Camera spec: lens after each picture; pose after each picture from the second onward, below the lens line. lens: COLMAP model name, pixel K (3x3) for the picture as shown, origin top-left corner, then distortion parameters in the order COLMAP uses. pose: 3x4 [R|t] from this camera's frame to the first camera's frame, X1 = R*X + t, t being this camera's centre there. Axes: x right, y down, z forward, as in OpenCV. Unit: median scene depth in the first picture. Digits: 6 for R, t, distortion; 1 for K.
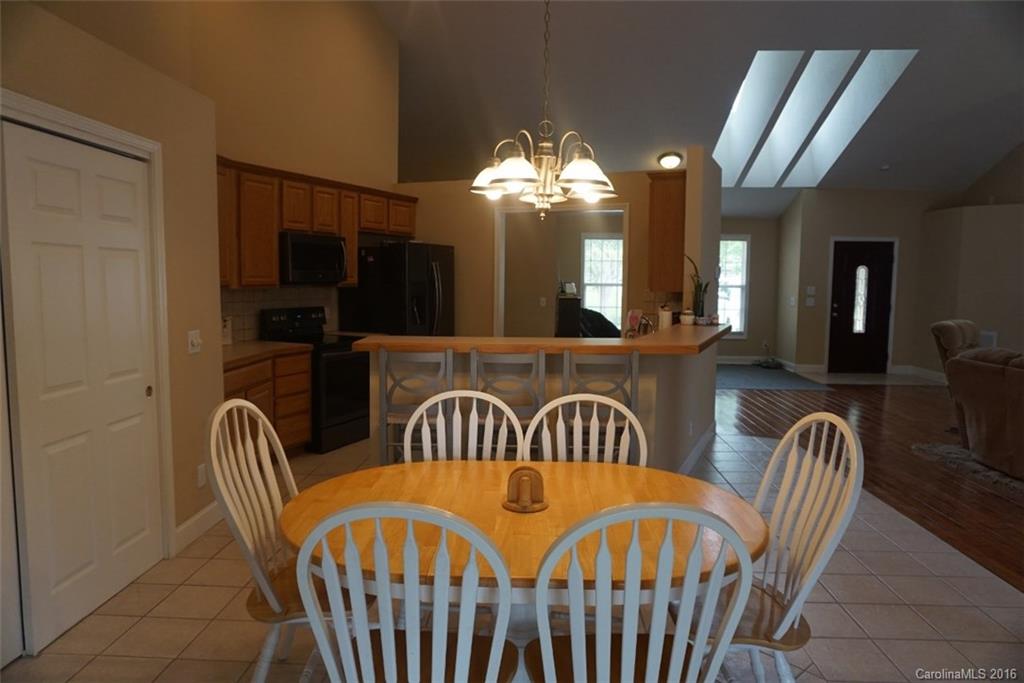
lens RADIAL K [[693.7, 0, 510.5], [0, 693.7, 338.9], [0, 0, 1]] dist [-0.041036, 0.021341]
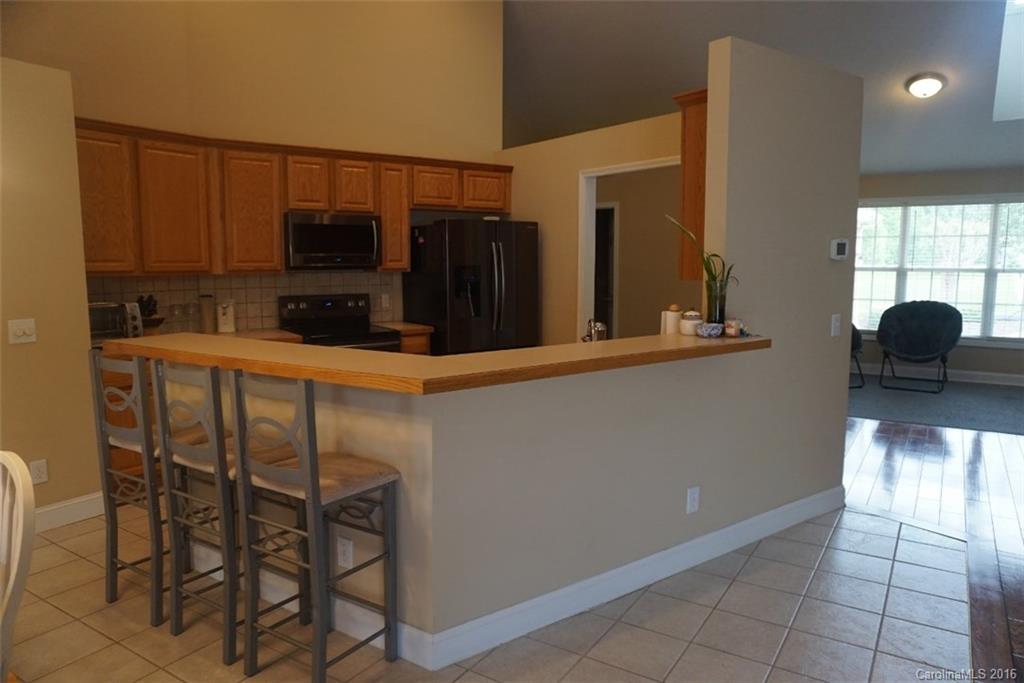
lens RADIAL K [[693.7, 0, 510.5], [0, 693.7, 338.9], [0, 0, 1]] dist [-0.041036, 0.021341]
pose [[0.860376, 0.048333, -0.507362, 0.344851], [-0.037015, 0.998790, 0.032379, -0.023508], [0.508313, -0.009078, 0.861124, 0.308874]]
